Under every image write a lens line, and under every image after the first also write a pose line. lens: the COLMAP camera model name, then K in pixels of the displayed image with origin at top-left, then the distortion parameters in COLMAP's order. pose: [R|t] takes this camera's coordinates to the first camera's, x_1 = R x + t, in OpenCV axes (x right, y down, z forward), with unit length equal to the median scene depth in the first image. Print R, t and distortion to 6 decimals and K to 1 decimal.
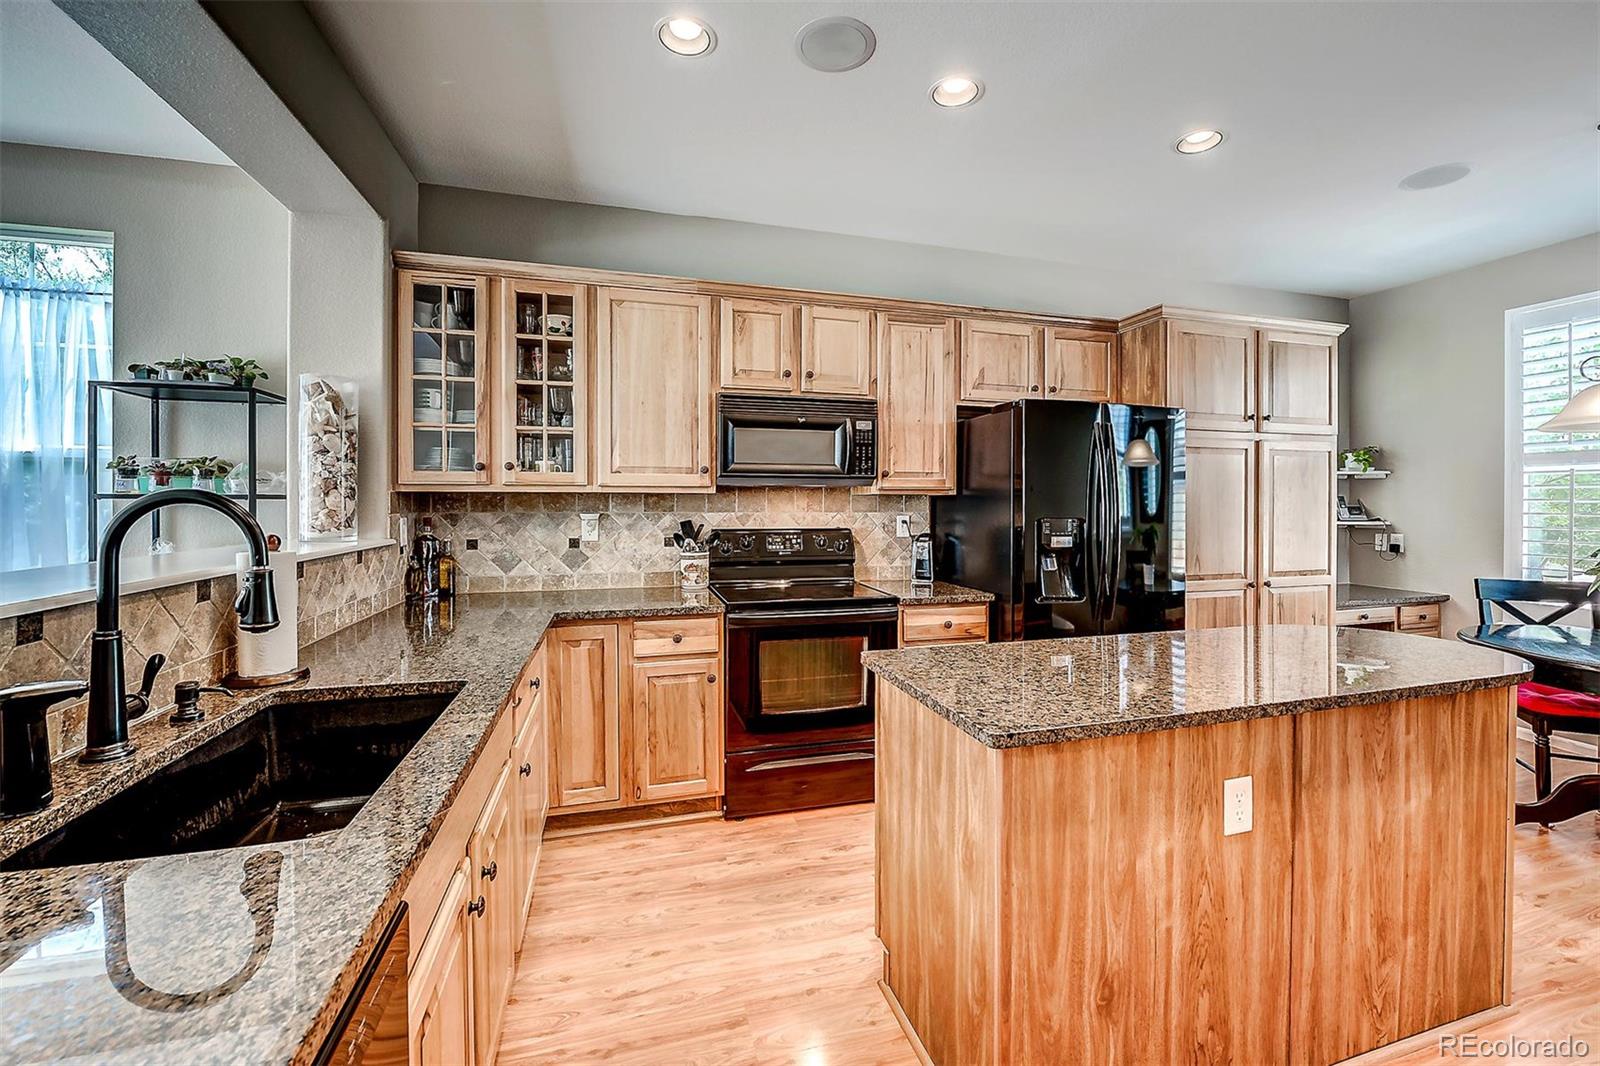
lens RADIAL K [[644.1, 0, 831.4], [0, 644.1, 516.8], [0, 0, 1]] dist [-0.008594, -0.001801]
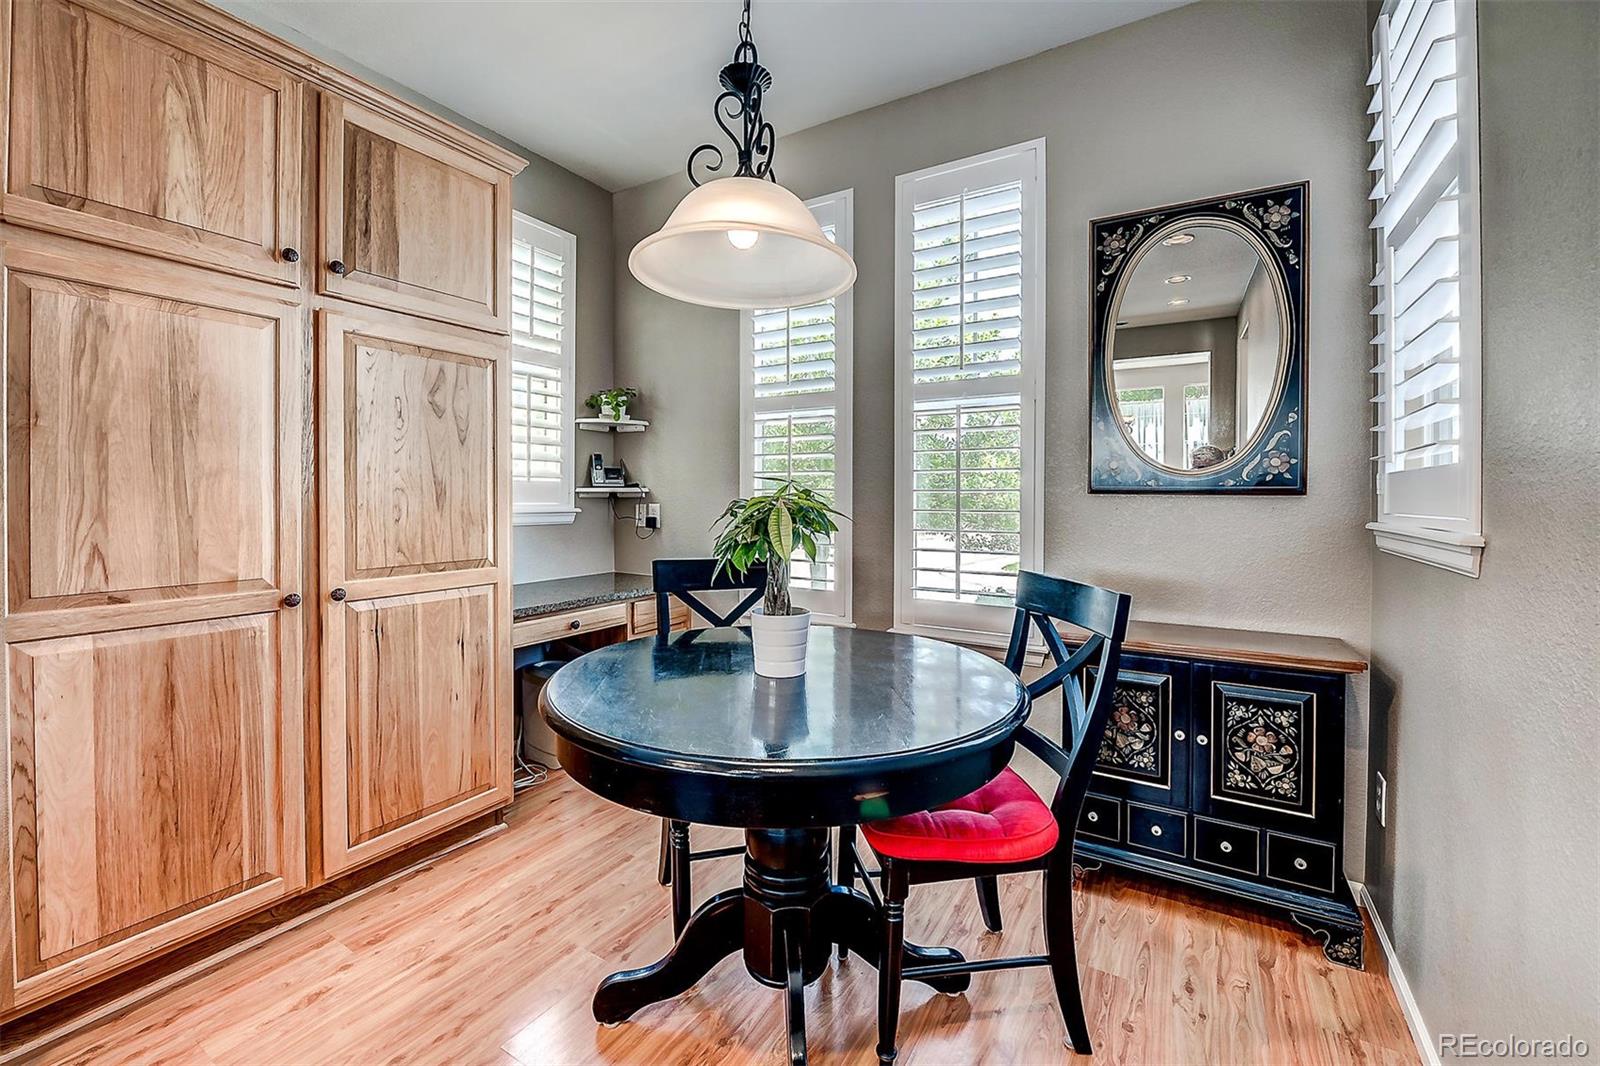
lens RADIAL K [[644.1, 0, 866.5], [0, 644.1, 494.0], [0, 0, 1]] dist [-0.008594, -0.001801]
pose [[0.678610, 0.009532, 0.734437, 0.675434], [0.004109, 0.999851, -0.016774, 0.040303], [-0.734488, 0.014401, 0.678469, 0.398231]]
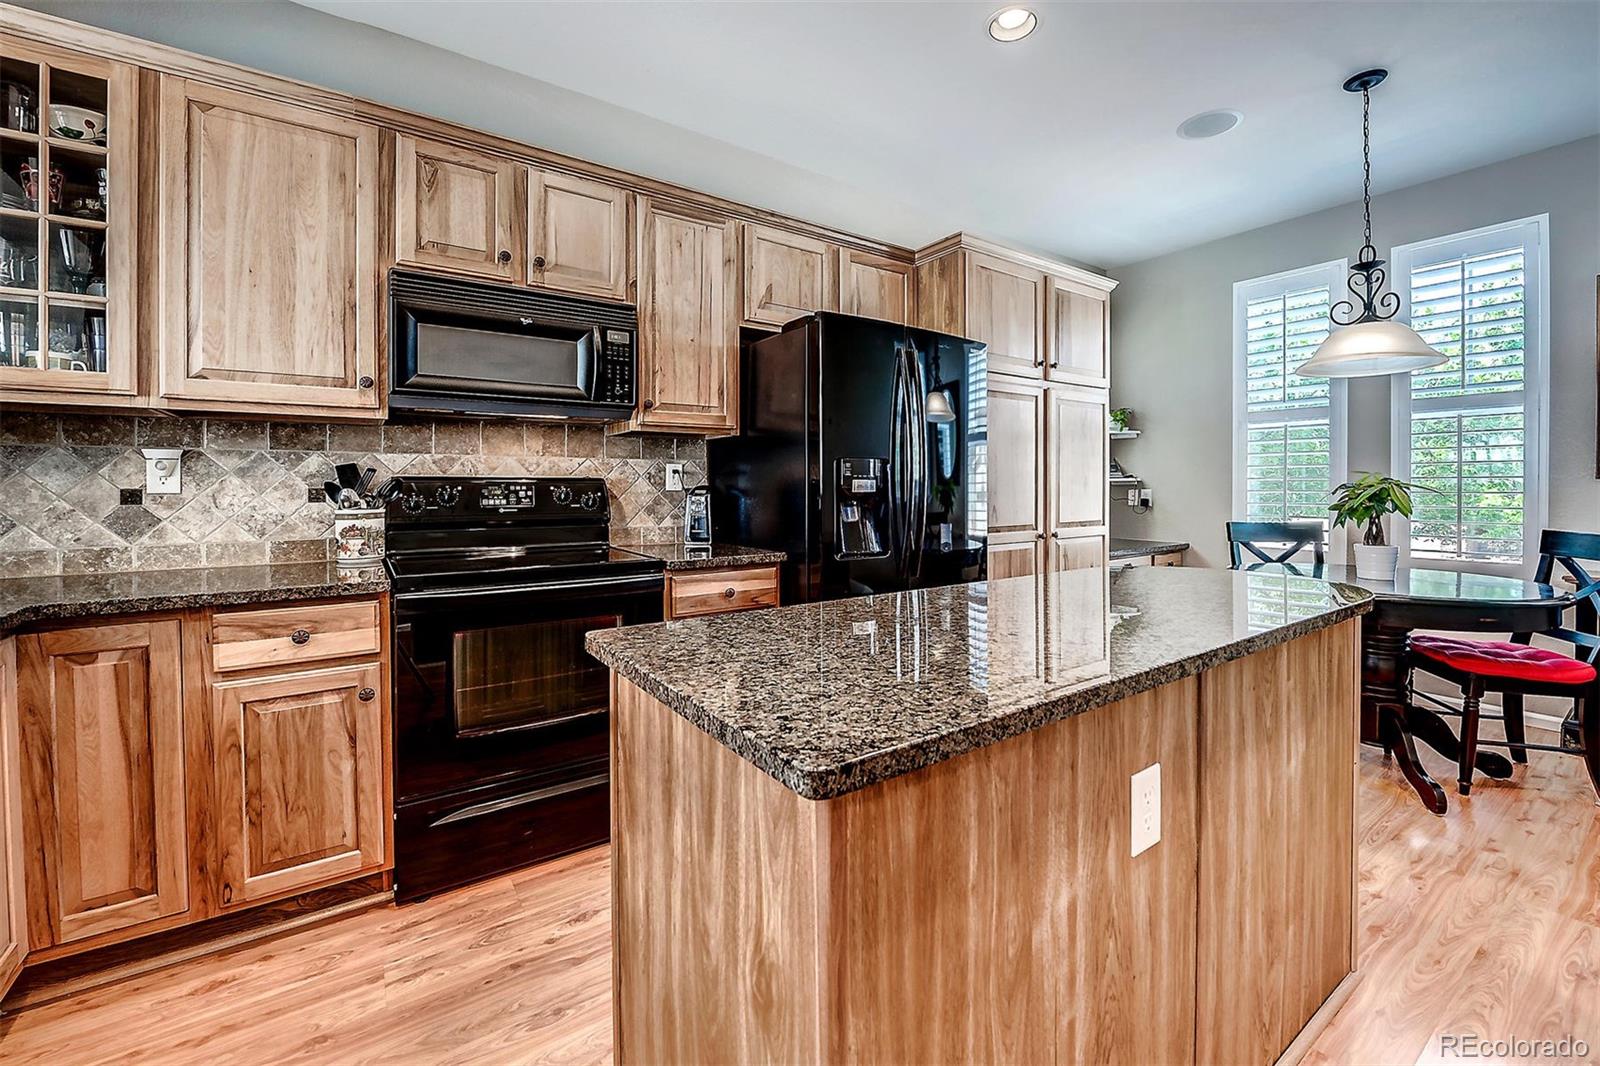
lens RADIAL K [[644.1, 0, 841.4], [0, 644.1, 494.0], [0, 0, 1]] dist [-0.008594, -0.001801]
pose [[0.940358, -0.003989, 0.340164, 0.042180], [0.006190, 0.999966, -0.005386, 0.051771], [-0.340131, 0.007170, 0.940351, 0.211287]]
